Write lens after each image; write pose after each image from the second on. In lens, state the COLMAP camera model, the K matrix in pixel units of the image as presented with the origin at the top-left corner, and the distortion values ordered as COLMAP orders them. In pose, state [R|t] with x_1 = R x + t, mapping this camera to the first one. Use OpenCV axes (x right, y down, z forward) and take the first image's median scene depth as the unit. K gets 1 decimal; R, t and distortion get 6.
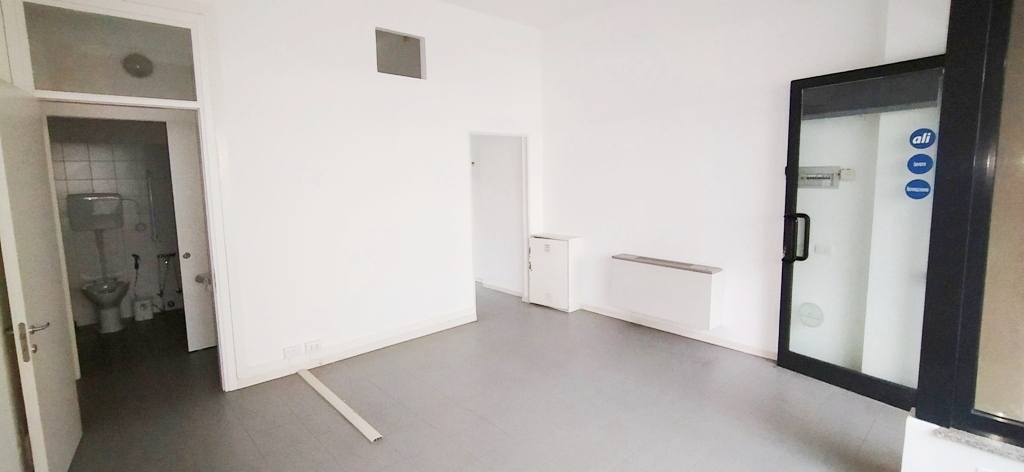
lens RADIAL K [[465.1, 0, 512.5], [0, 465.1, 228.5], [0, 0, 1]] dist [-0.005705, 0.003584]
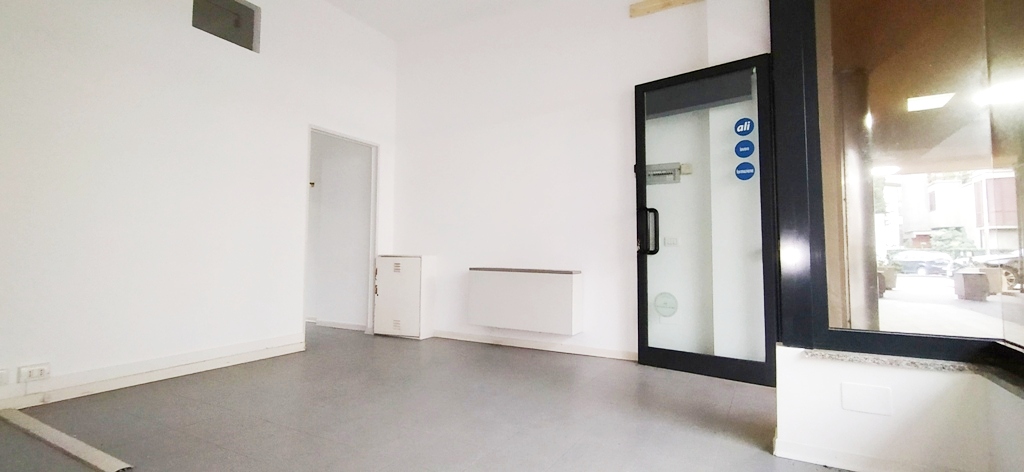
lens RADIAL K [[465.1, 0, 514.4], [0, 465.1, 236.0], [0, 0, 1]] dist [-0.005705, 0.003584]
pose [[0.947915, 0.042658, 0.315654, 0.006834], [0.014989, 0.983920, -0.177982, 0.207274], [-0.318171, 0.173444, 0.932033, 0.136468]]
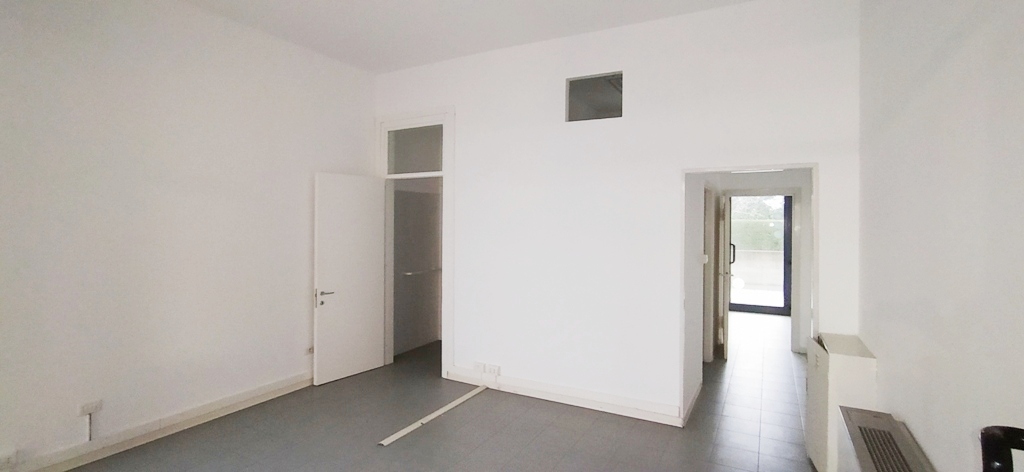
lens RADIAL K [[465.1, 0, 512.2], [0, 465.1, 227.9], [0, 0, 1]] dist [-0.005705, 0.003584]
pose [[0.321694, 0.029743, -0.946377, 0.723098], [-0.126377, 0.991912, -0.011785, -0.094919], [0.938372, 0.123391, 0.322851, 0.681964]]
